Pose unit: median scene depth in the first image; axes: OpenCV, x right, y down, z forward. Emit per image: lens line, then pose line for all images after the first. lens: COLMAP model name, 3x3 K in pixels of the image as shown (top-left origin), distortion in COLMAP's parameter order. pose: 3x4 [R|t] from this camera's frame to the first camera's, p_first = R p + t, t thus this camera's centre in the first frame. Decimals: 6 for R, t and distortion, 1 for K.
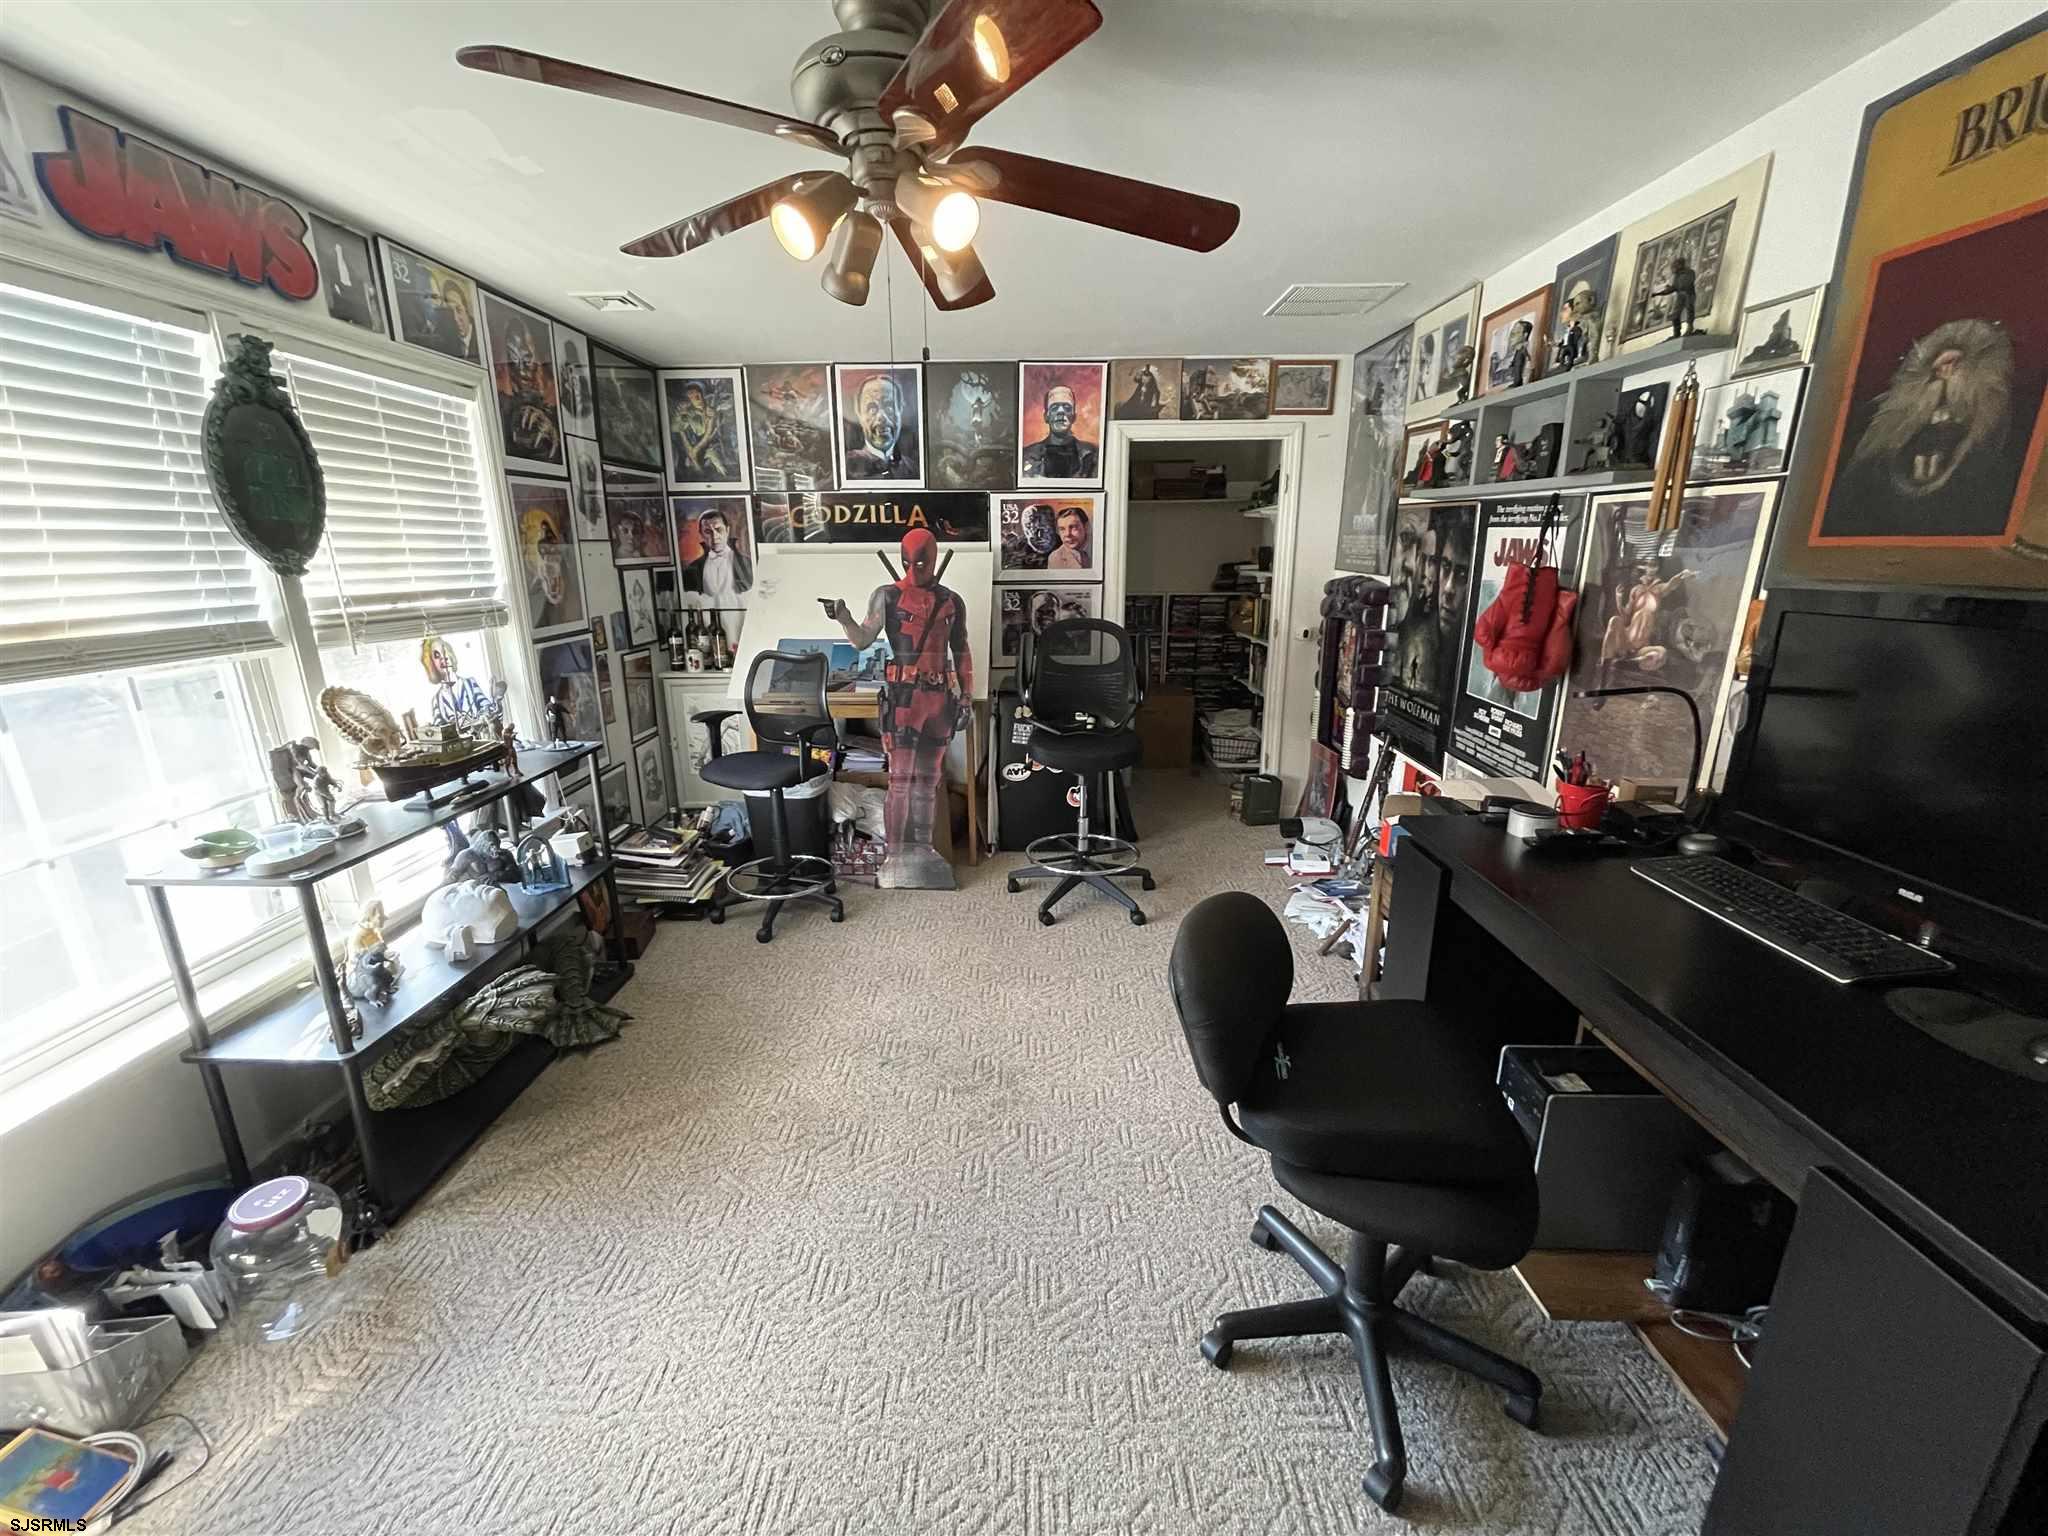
lens RADIAL K [[830.4, 0, 1014.9], [0, 830.4, 771.6], [0, 0, 1]] dist [0.000817, -0.000239]
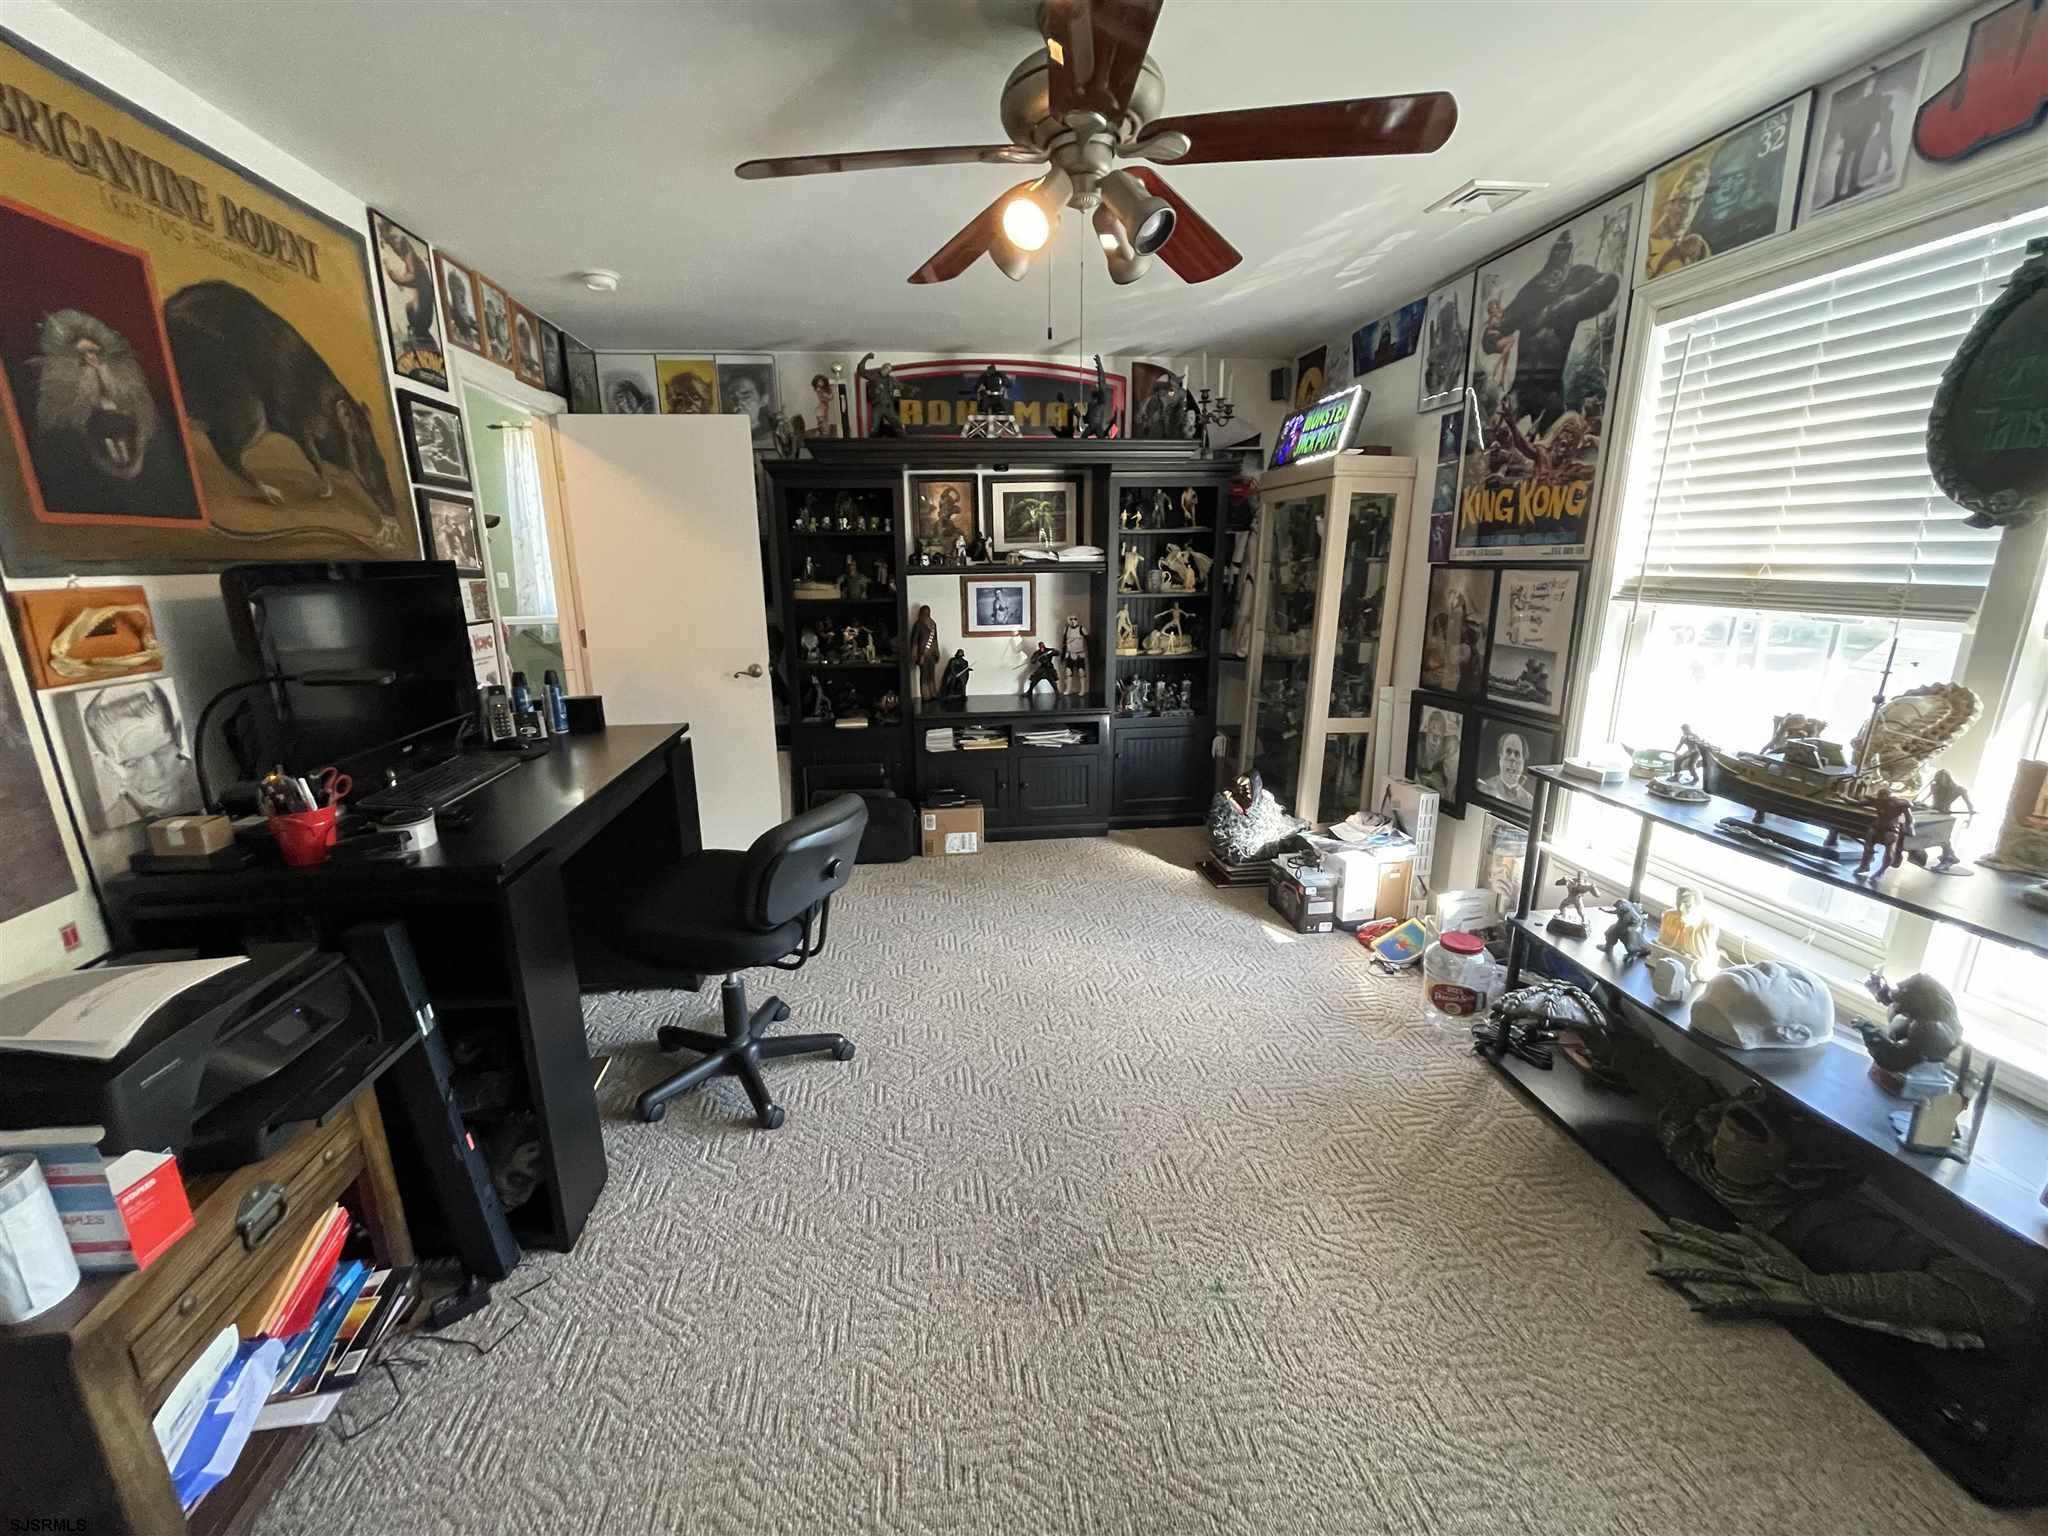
lens RADIAL K [[830.4, 0, 1014.9], [0, 830.4, 771.6], [0, 0, 1]] dist [0.000817, -0.000239]
pose [[-0.989534, 0.053985, -0.133822, 0.116309], [-0.019799, 0.867818, 0.496487, -0.555030], [0.142935, 0.493940, -0.857667, 2.257537]]
